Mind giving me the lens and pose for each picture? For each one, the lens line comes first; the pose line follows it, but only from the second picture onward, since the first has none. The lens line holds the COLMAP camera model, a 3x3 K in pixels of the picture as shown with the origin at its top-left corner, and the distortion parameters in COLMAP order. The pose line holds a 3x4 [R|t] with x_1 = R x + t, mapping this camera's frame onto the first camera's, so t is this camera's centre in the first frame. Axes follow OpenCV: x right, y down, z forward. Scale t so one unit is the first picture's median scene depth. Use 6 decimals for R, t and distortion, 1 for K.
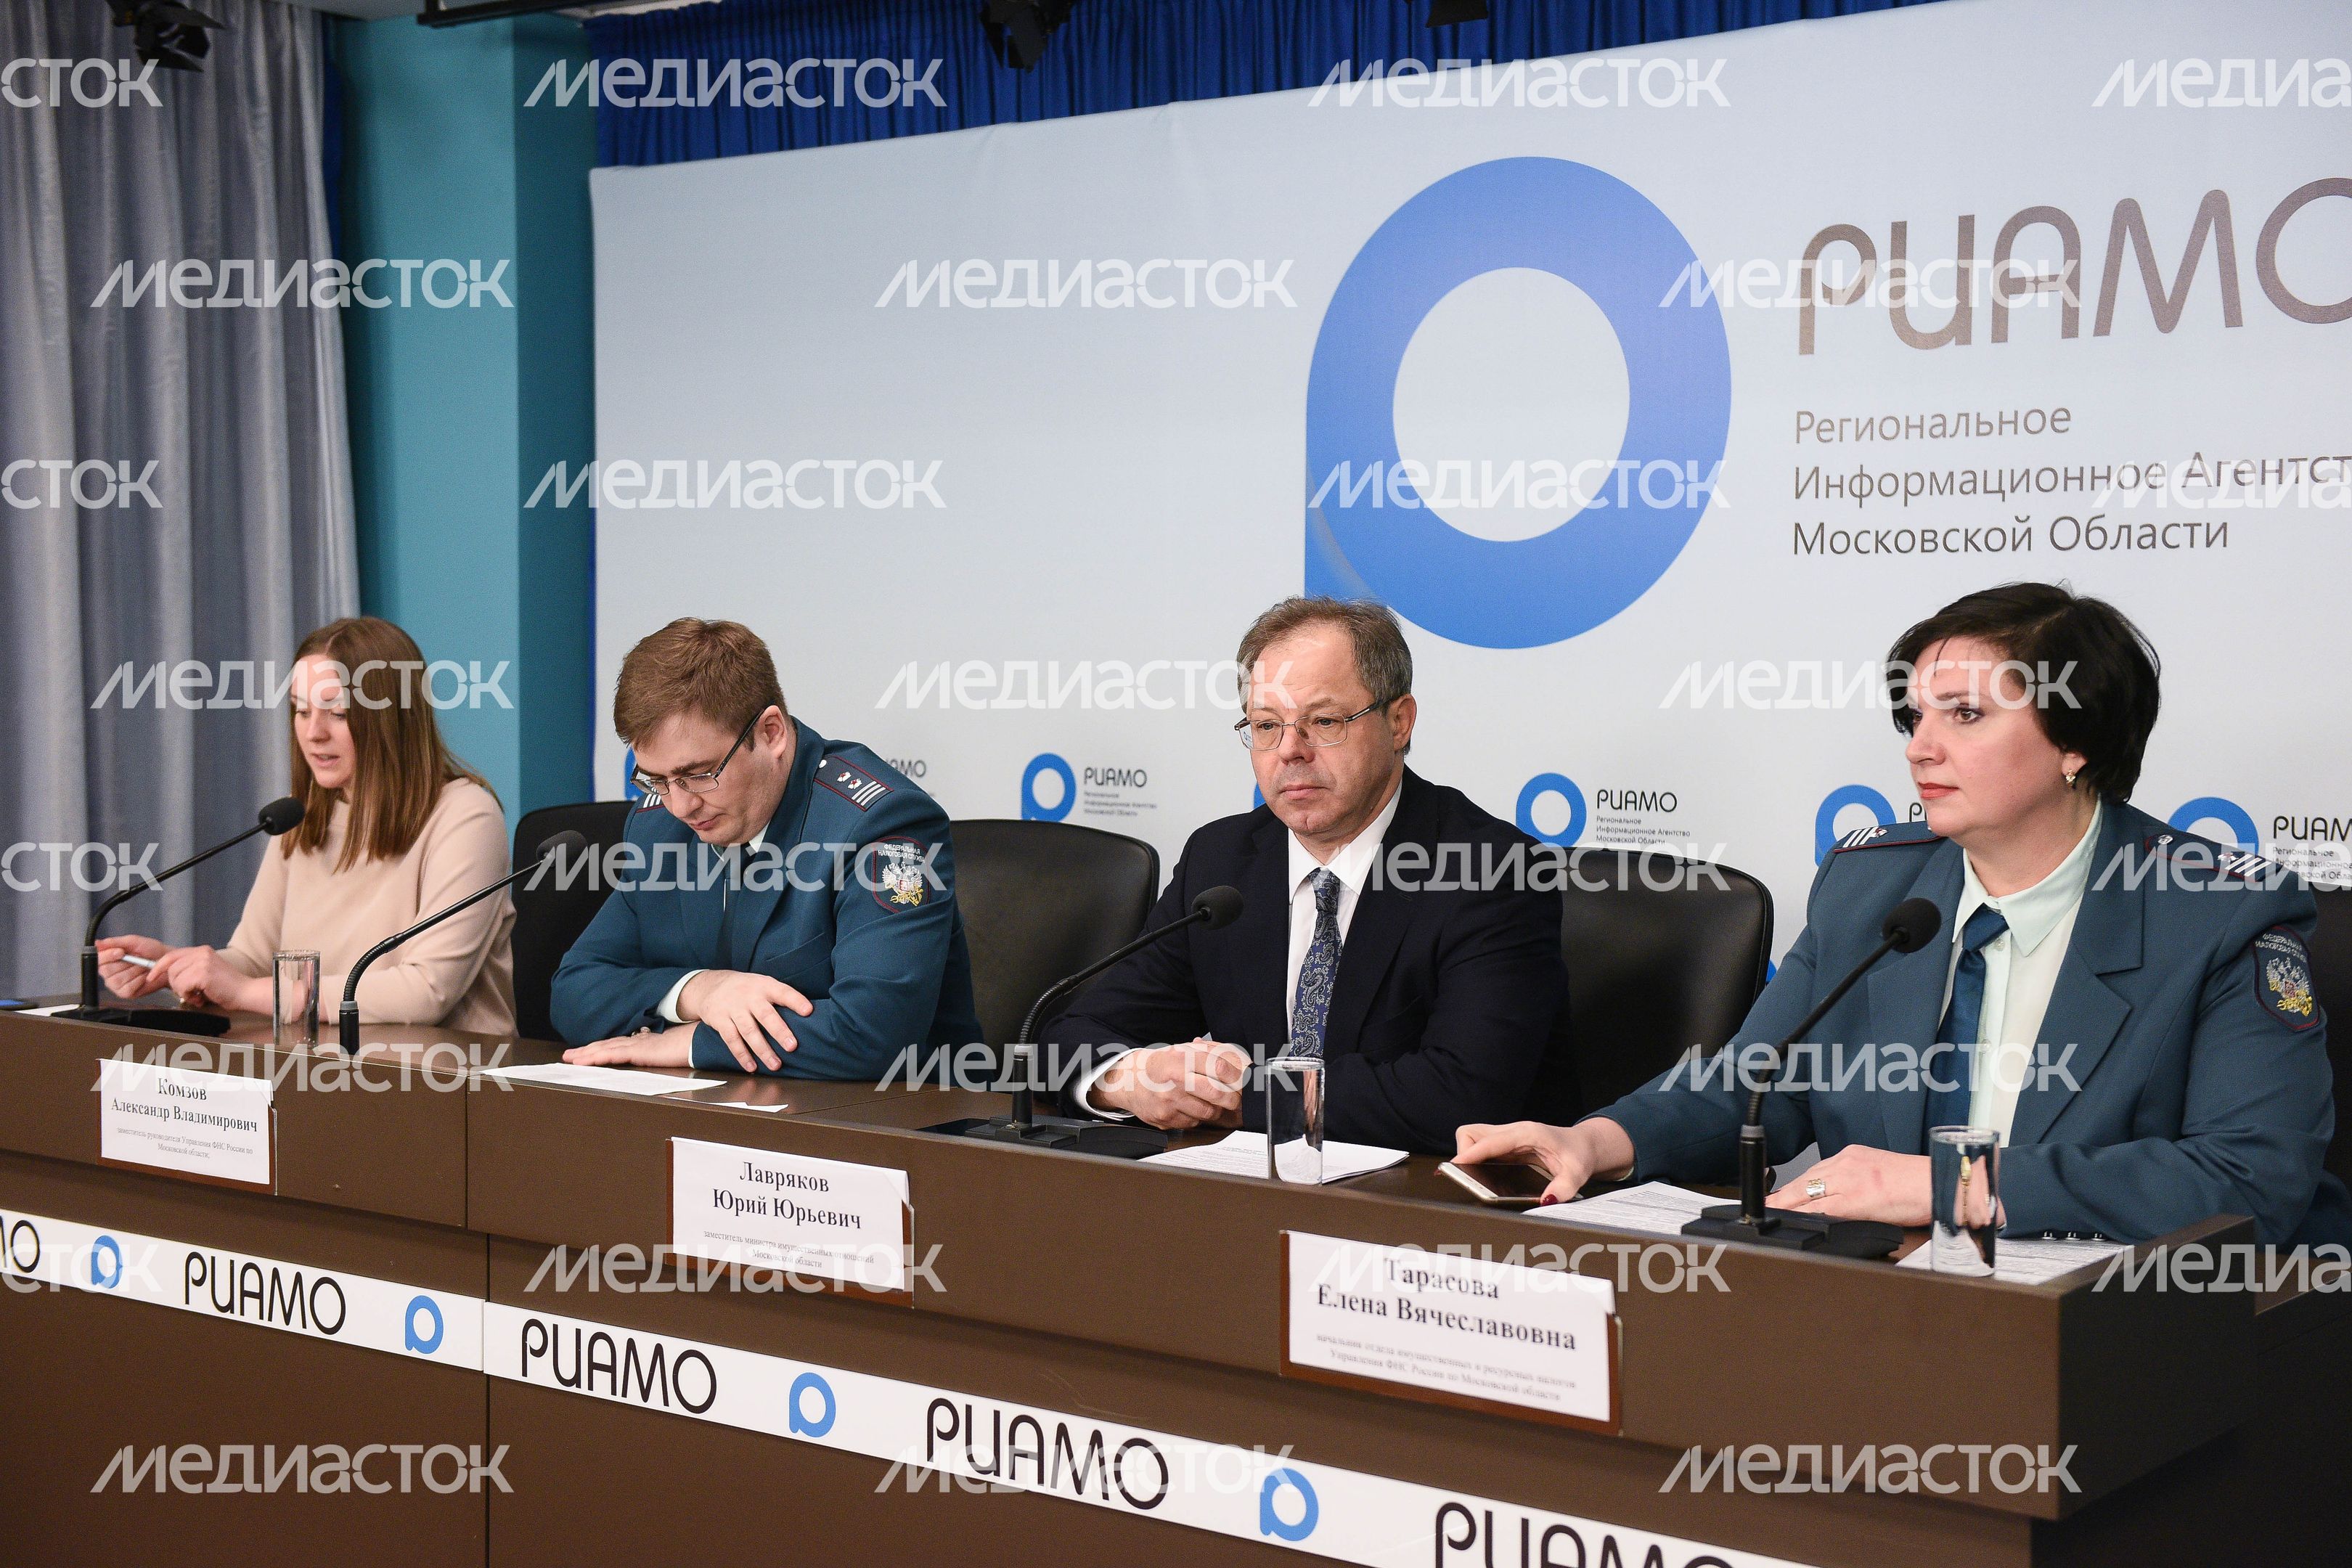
lens RADIAL K [[3173.1, 0, 1173.0], [0, 3173.1, 781.9], [0, 0, 1]] dist [0.136015, -0.065529]
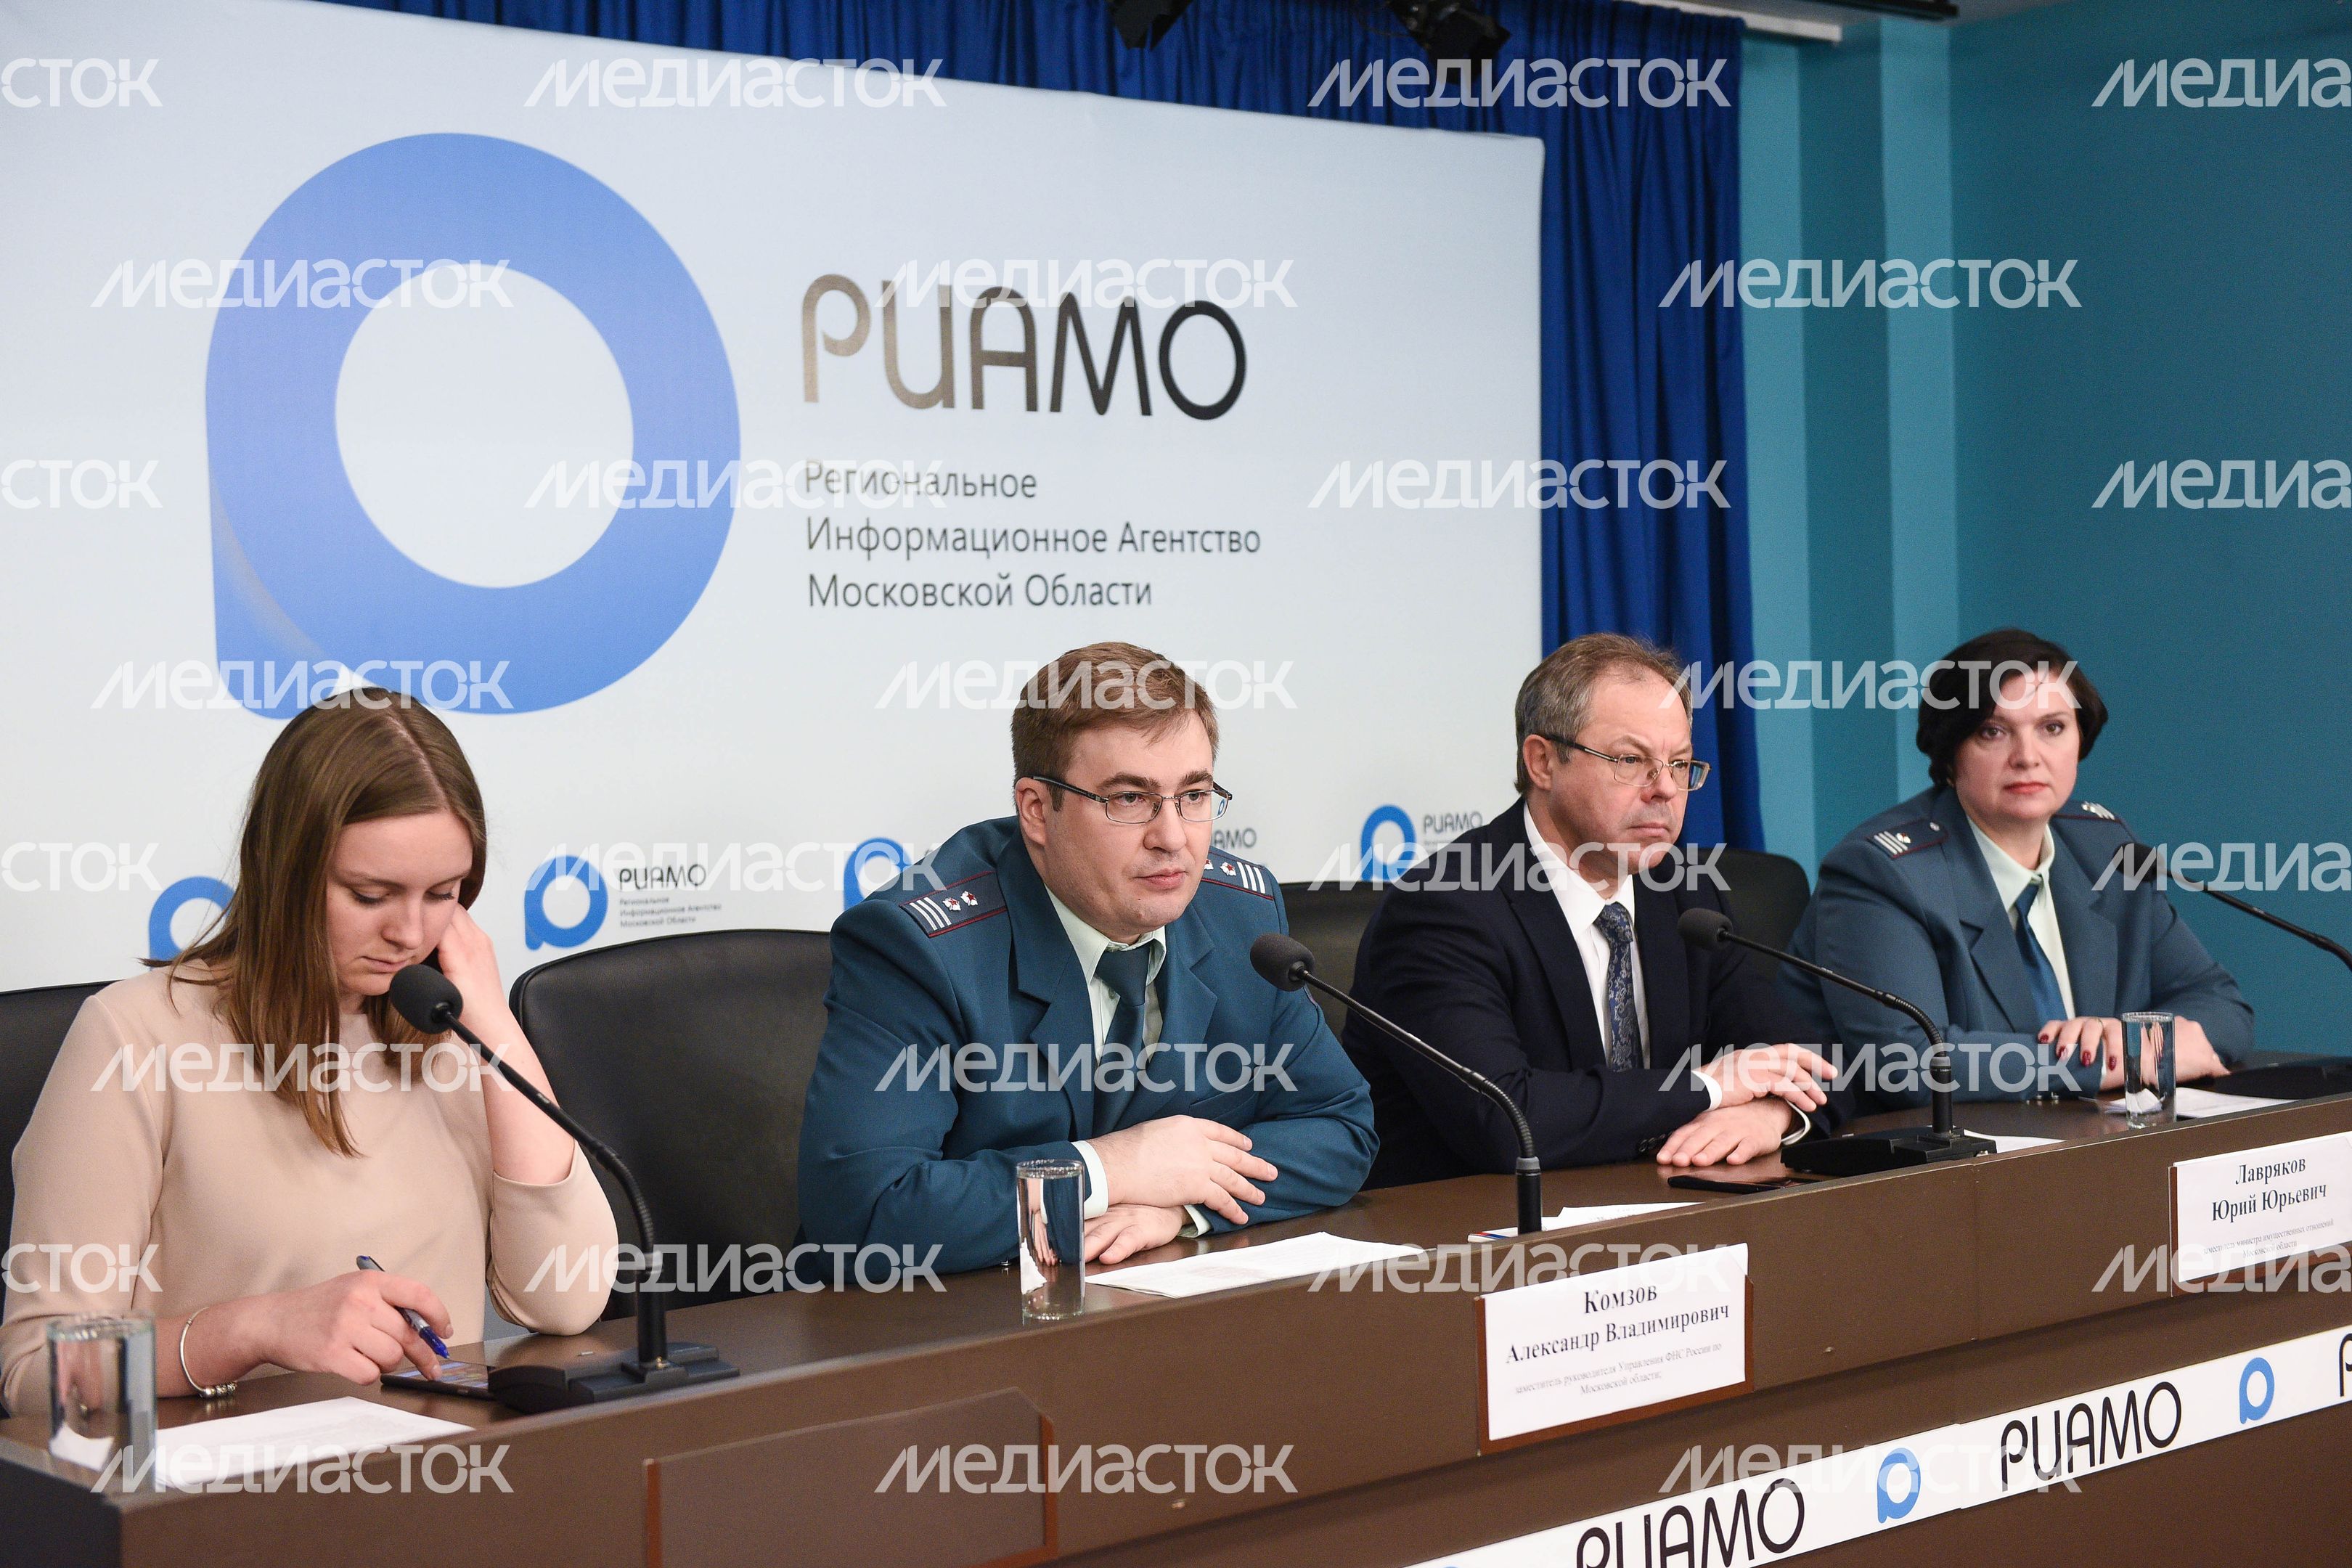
lens RADIAL K [[3321.0, 0, 1179.8], [0, 3321.0, 780.2], [0, 0, 1]] dist [0.139148, -0.088140]
pose [[0.206738, -0.036908, 0.977700, -0.831943], [0.076402, 0.996846, 0.021476, -0.034163], [-0.975409, 0.070259, 0.208906, 0.733624]]
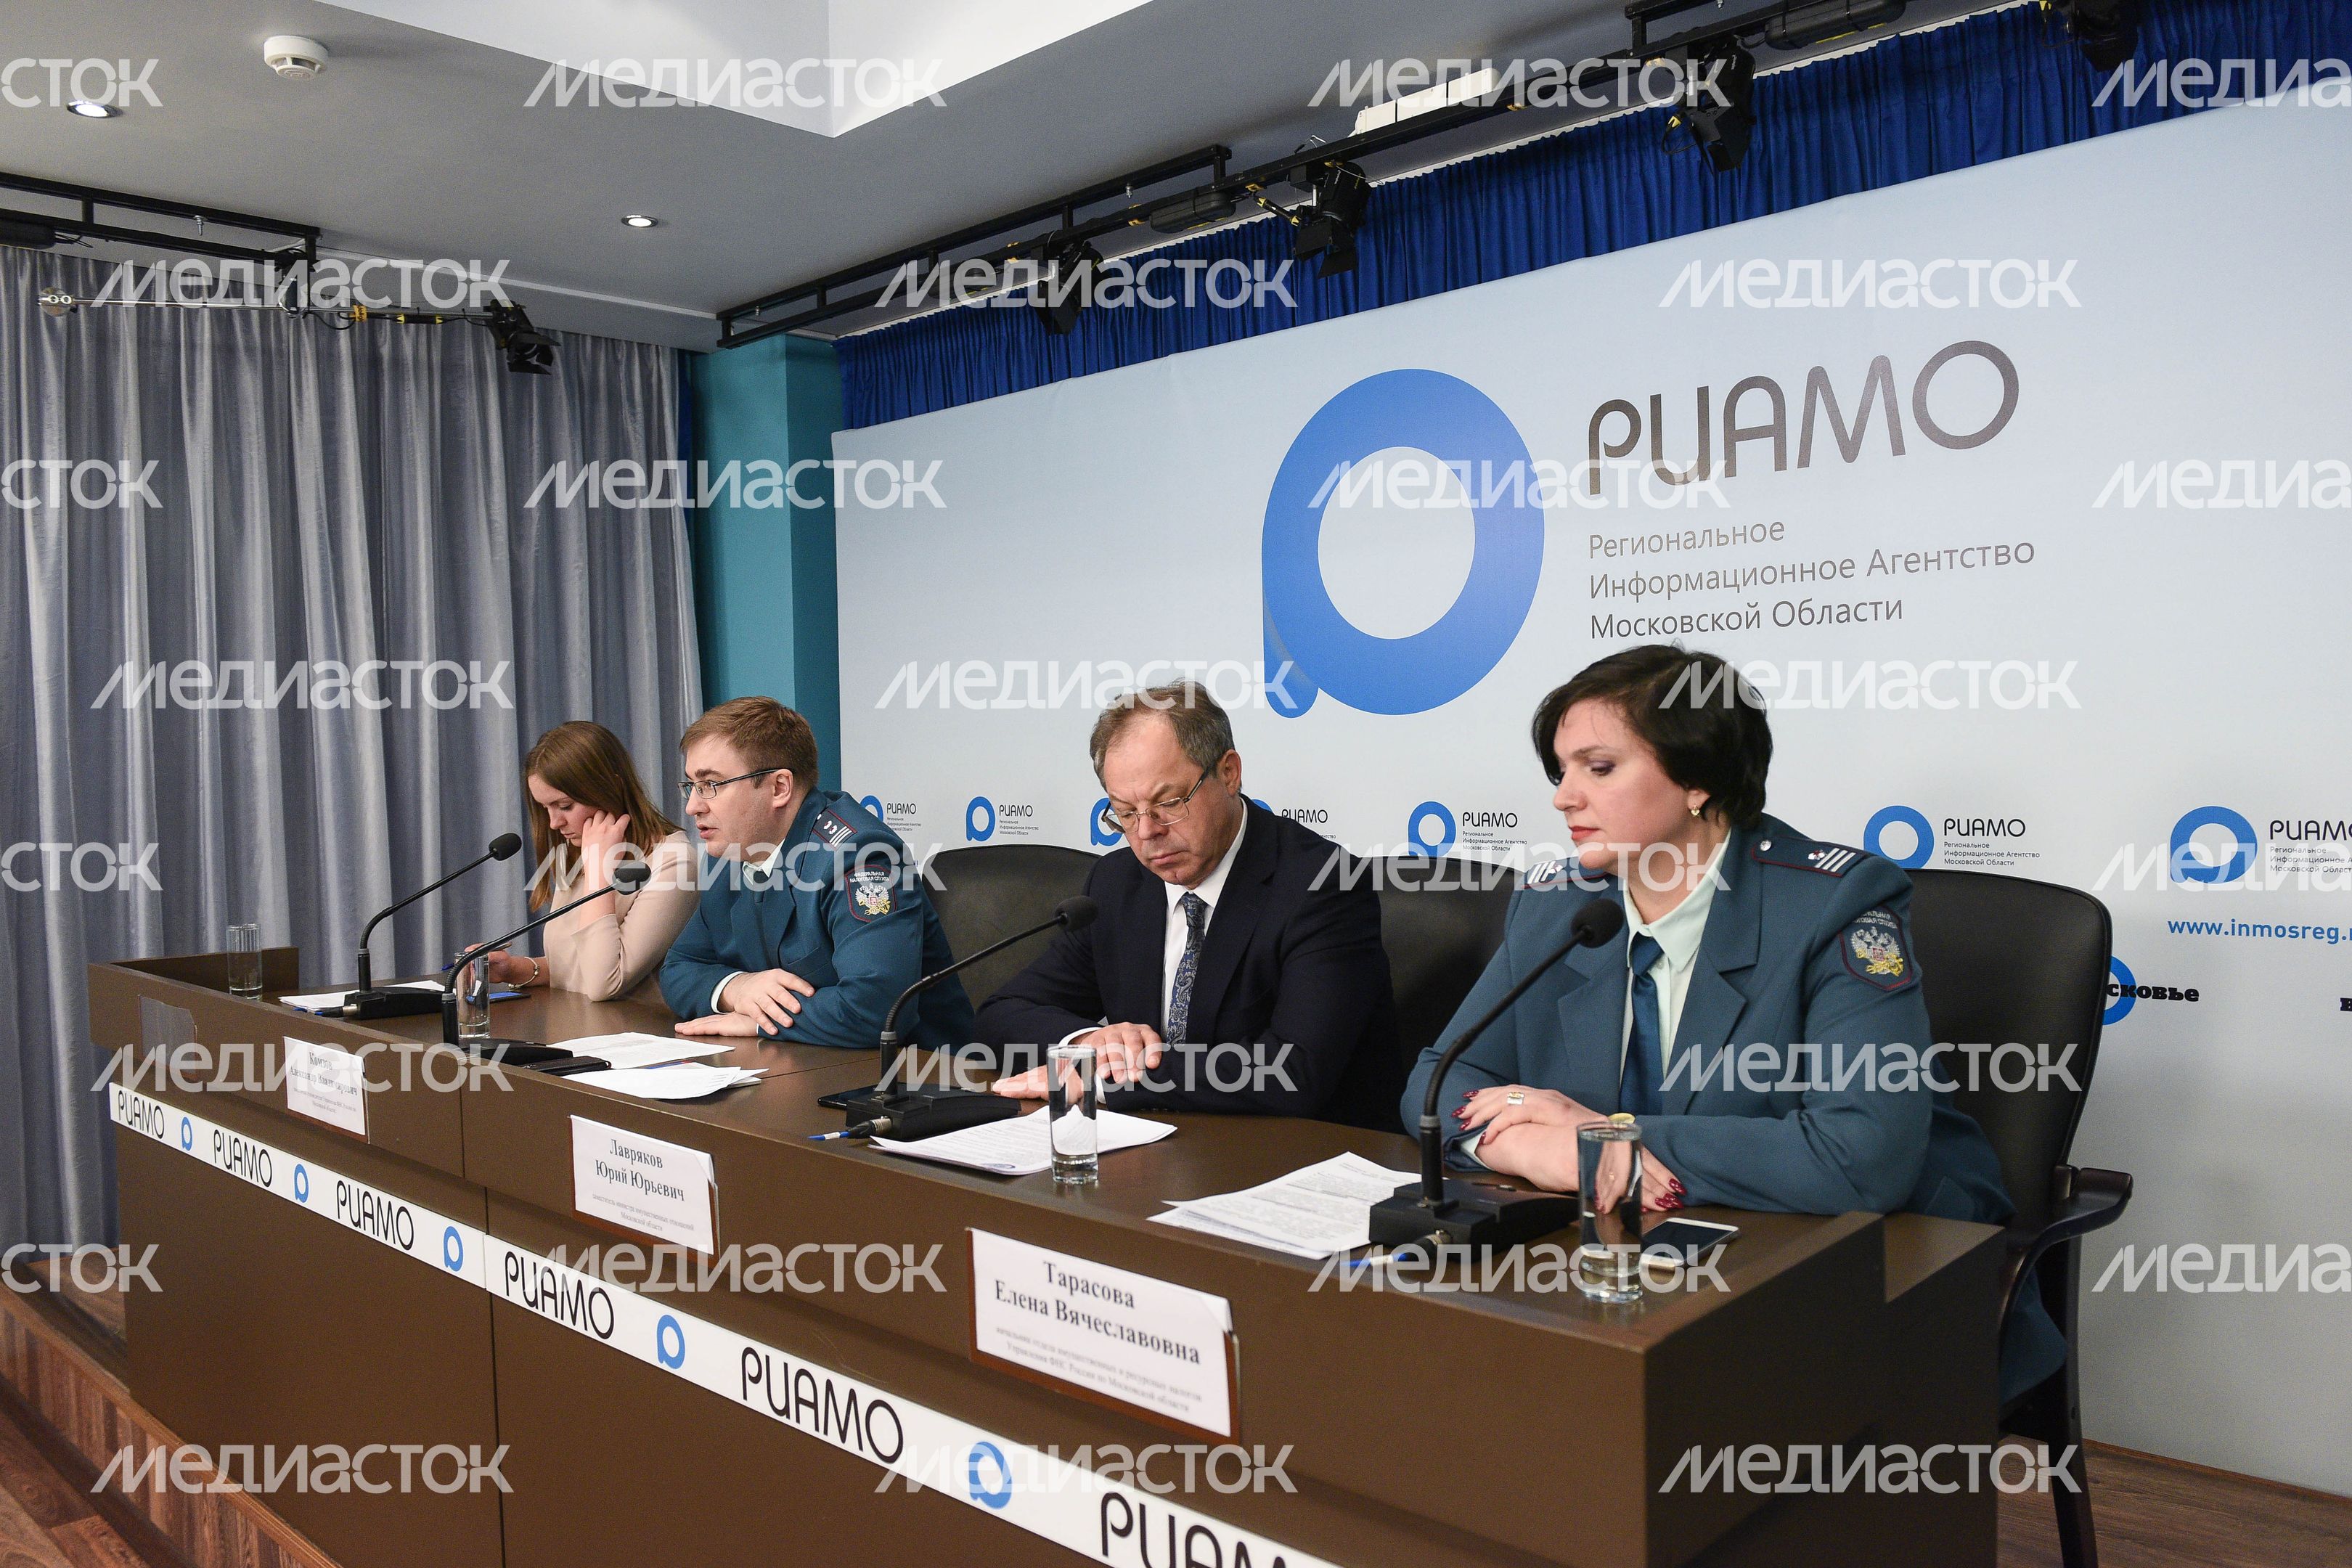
lens RADIAL K [[1758.0, 0, 1178.8], [0, 1758.0, 787.4], [0, 0, 1]] dist [-0.034585, -0.006524]
pose [[0.994445, -0.027529, -0.101595, 0.098924], [0.025654, 0.999477, -0.019710, 0.003749], [0.102084, 0.016994, 0.994631, 0.244892]]
